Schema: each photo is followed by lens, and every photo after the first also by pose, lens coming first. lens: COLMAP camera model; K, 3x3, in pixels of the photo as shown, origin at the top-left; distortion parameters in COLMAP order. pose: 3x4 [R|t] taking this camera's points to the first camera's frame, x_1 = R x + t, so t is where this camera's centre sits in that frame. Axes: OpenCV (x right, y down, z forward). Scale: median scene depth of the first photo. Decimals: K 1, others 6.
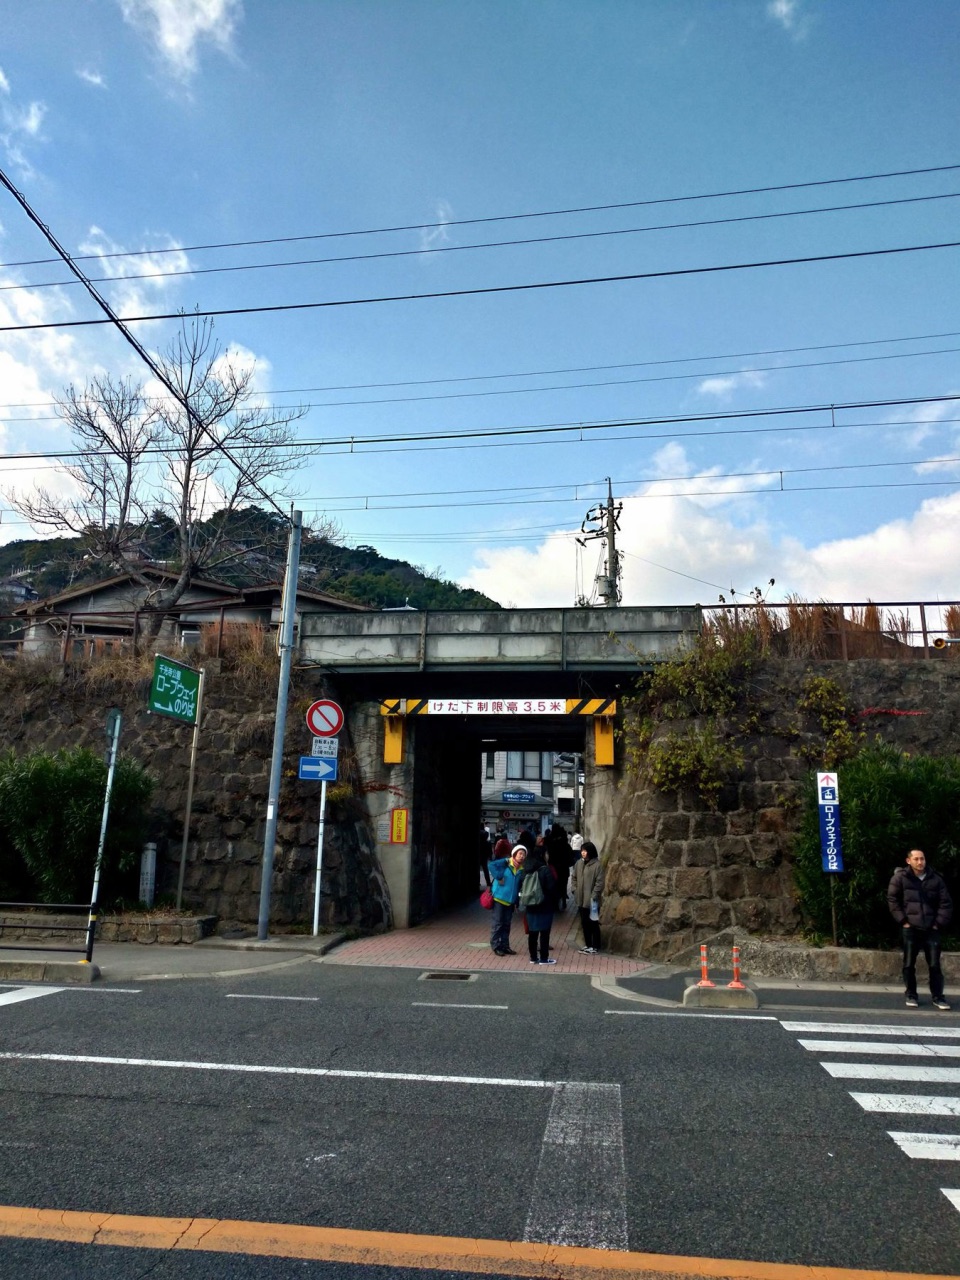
lens RADIAL K [[922.5, 0, 480.0], [0, 922.5, 640.0], [0, 0, 1]] dist [-0.008801, -0.003066]
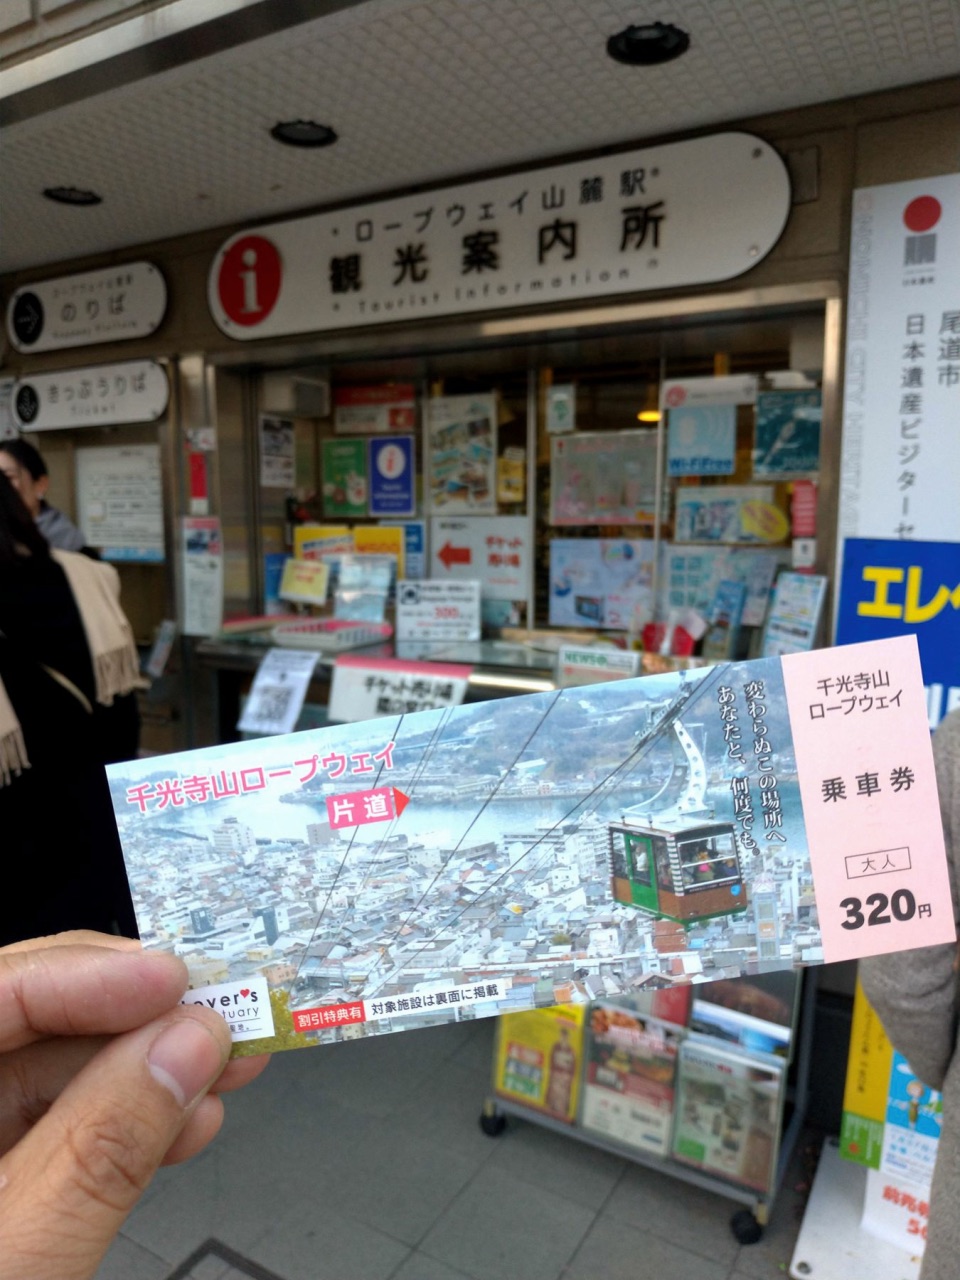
lens RADIAL K [[922.5, 0, 480.0], [0, 922.5, 640.0], [0, 0, 1]] dist [-0.008801, -0.003066]
pose [[0.744648, 0.073251, -0.663426, 0.086391], [0.146678, 0.951703, 0.269717, 0.198417], [0.651142, -0.298154, 0.697939, 0.960646]]
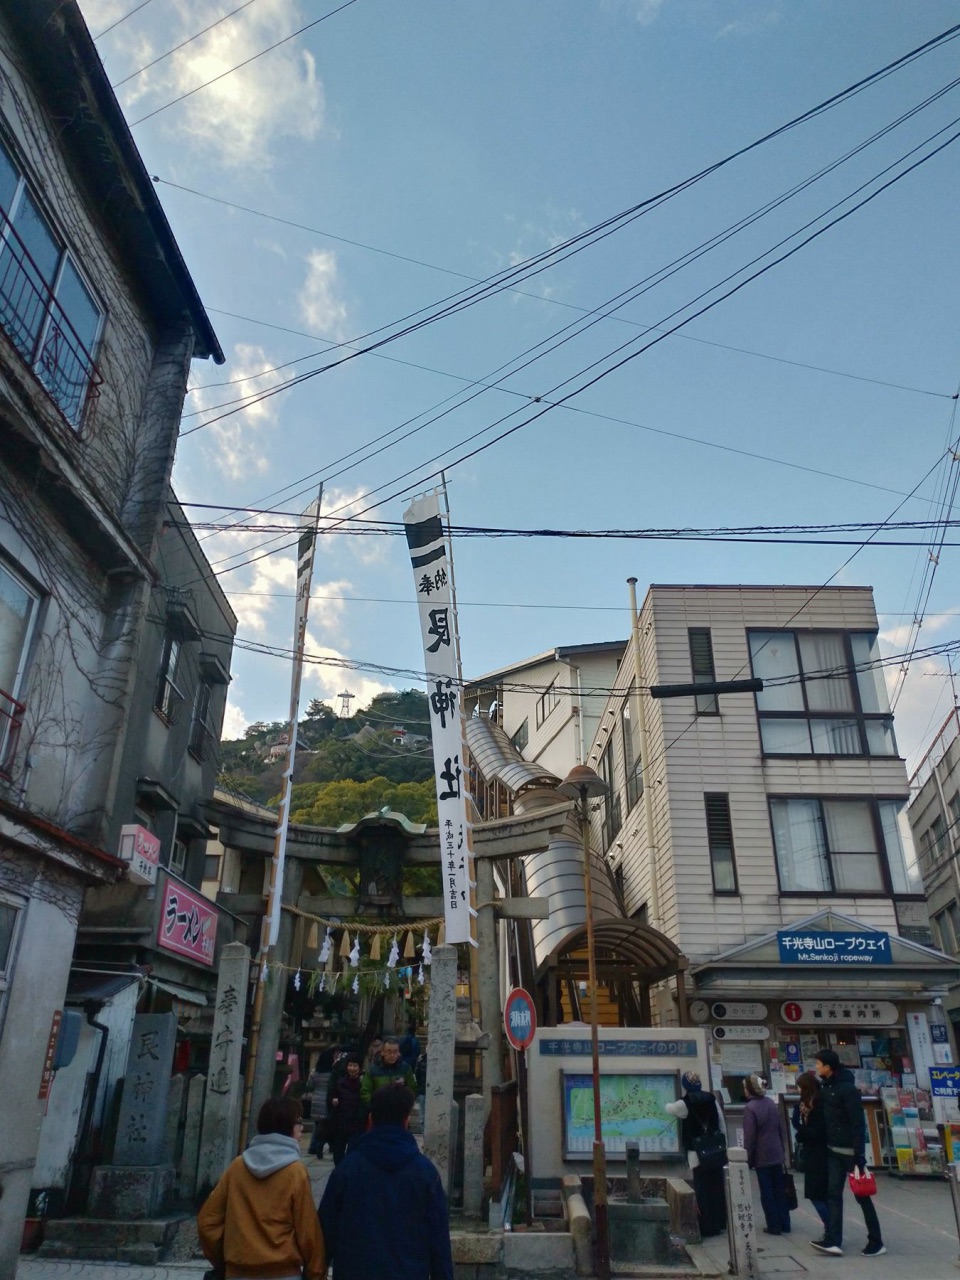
lens RADIAL K [[922.5, 0, 480.0], [0, 922.5, 640.0], [0, 0, 1]] dist [-0.008801, -0.003066]
pose [[0.979097, -0.091161, -0.181819, -0.006829], [0.049635, 0.973996, -0.221064, 0.129117], [0.197244, 0.207418, 0.958161, 0.649042]]
